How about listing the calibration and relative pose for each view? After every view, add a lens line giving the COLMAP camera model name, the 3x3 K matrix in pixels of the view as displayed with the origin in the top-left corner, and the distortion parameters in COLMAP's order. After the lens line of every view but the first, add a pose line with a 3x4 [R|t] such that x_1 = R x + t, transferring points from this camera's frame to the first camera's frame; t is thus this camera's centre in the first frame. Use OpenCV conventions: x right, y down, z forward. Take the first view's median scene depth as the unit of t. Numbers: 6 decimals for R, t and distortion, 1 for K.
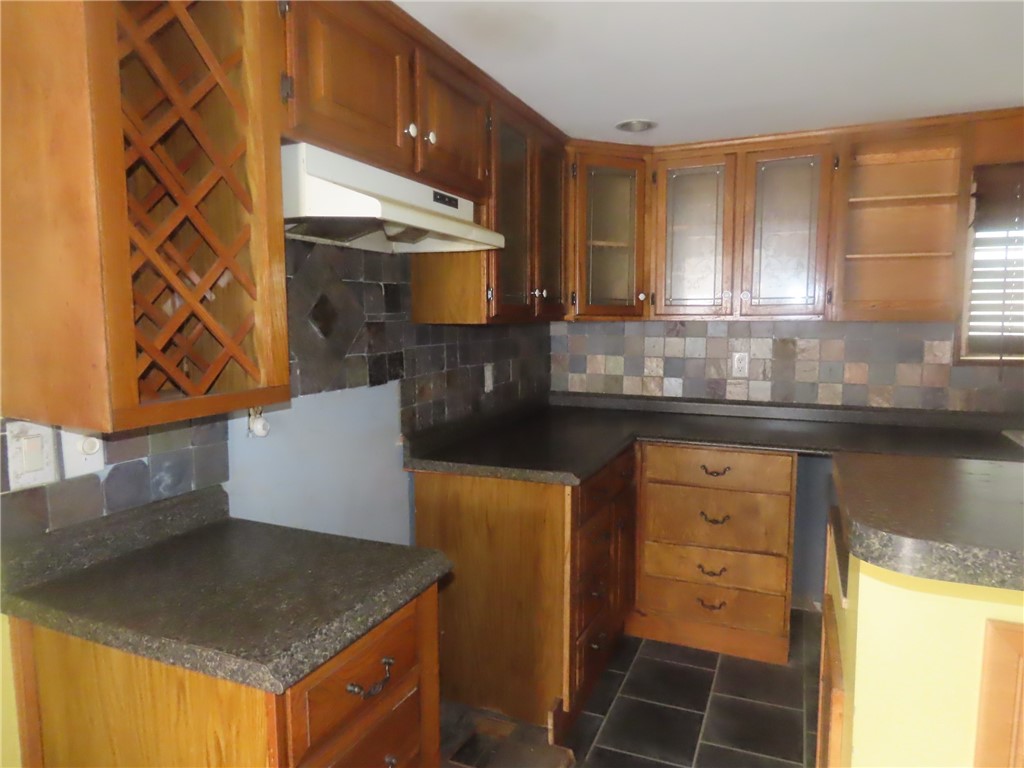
lens RADIAL K [[650.5, 0, 512.0], [0, 650.5, 384.0], [0, 0, 1]] dist [-0.003037, -0.001103]
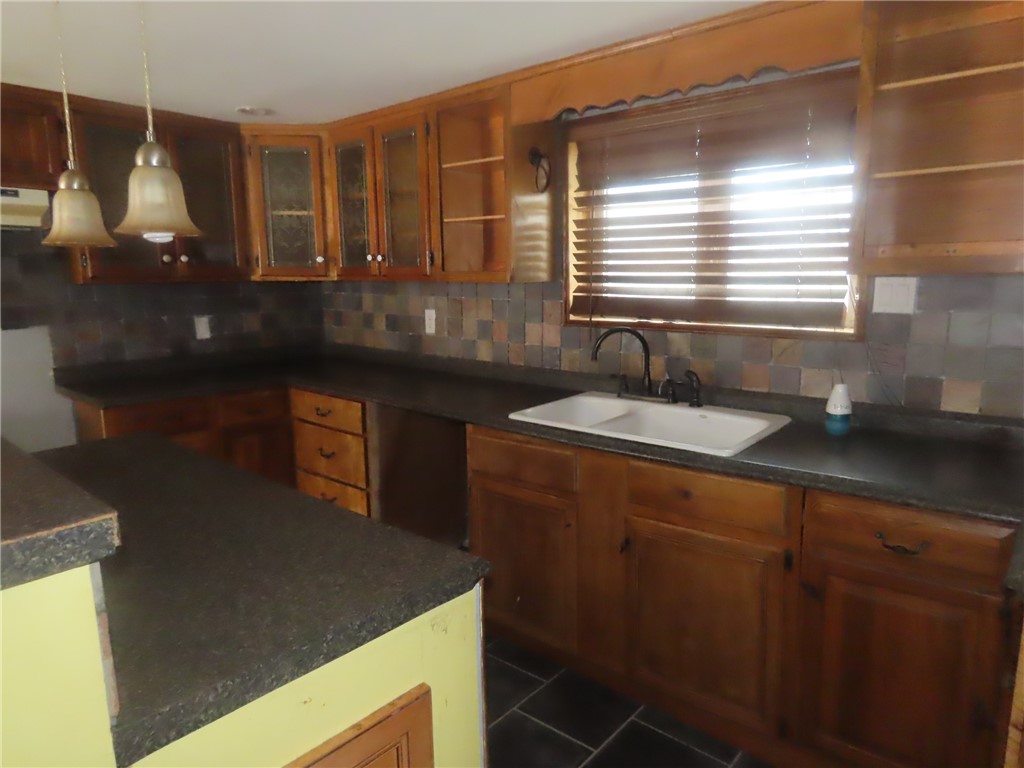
lens RADIAL K [[650.5, 0, 512.0], [0, 650.5, 384.0], [0, 0, 1]] dist [-0.003037, -0.001103]
pose [[0.952677, 0.048311, -0.300122, 0.971096], [-0.028110, 0.997061, 0.071270, -0.007998], [0.302683, -0.059461, 0.951235, 0.010677]]
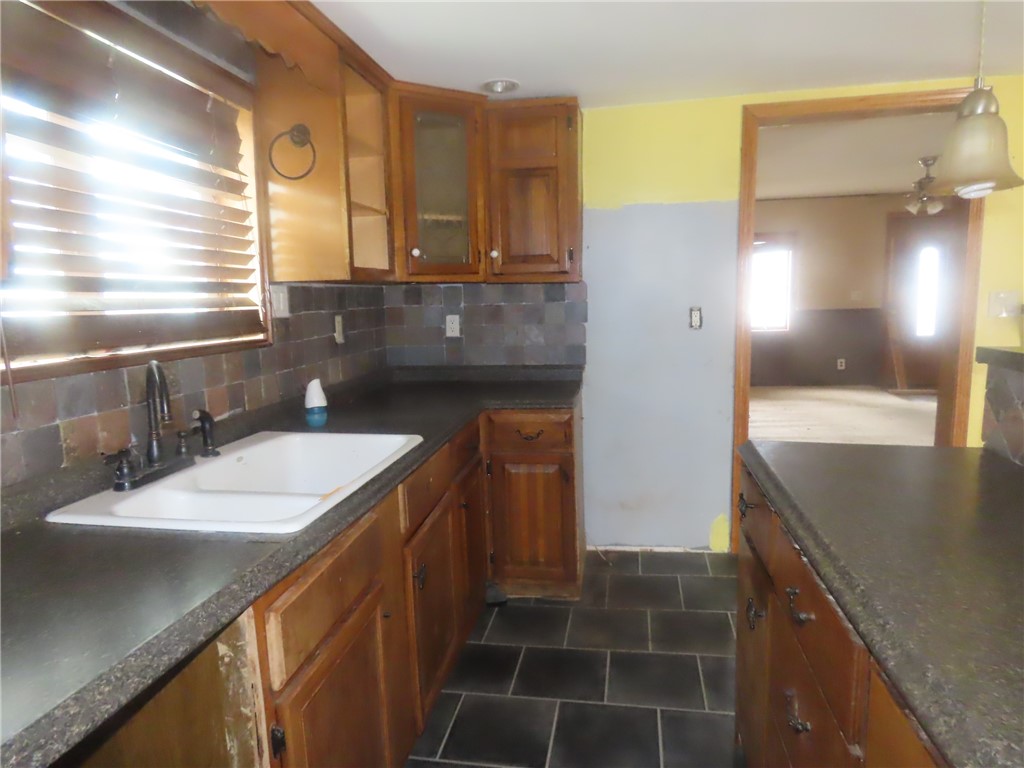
lens RADIAL K [[650.5, 0, 512.0], [0, 650.5, 384.0], [0, 0, 1]] dist [-0.003037, -0.001103]
pose [[-0.231154, -0.130086, 0.964181, 0.232930], [0.093006, 0.983528, 0.154994, -0.068386], [-0.968461, 0.125502, -0.215248, 0.799547]]
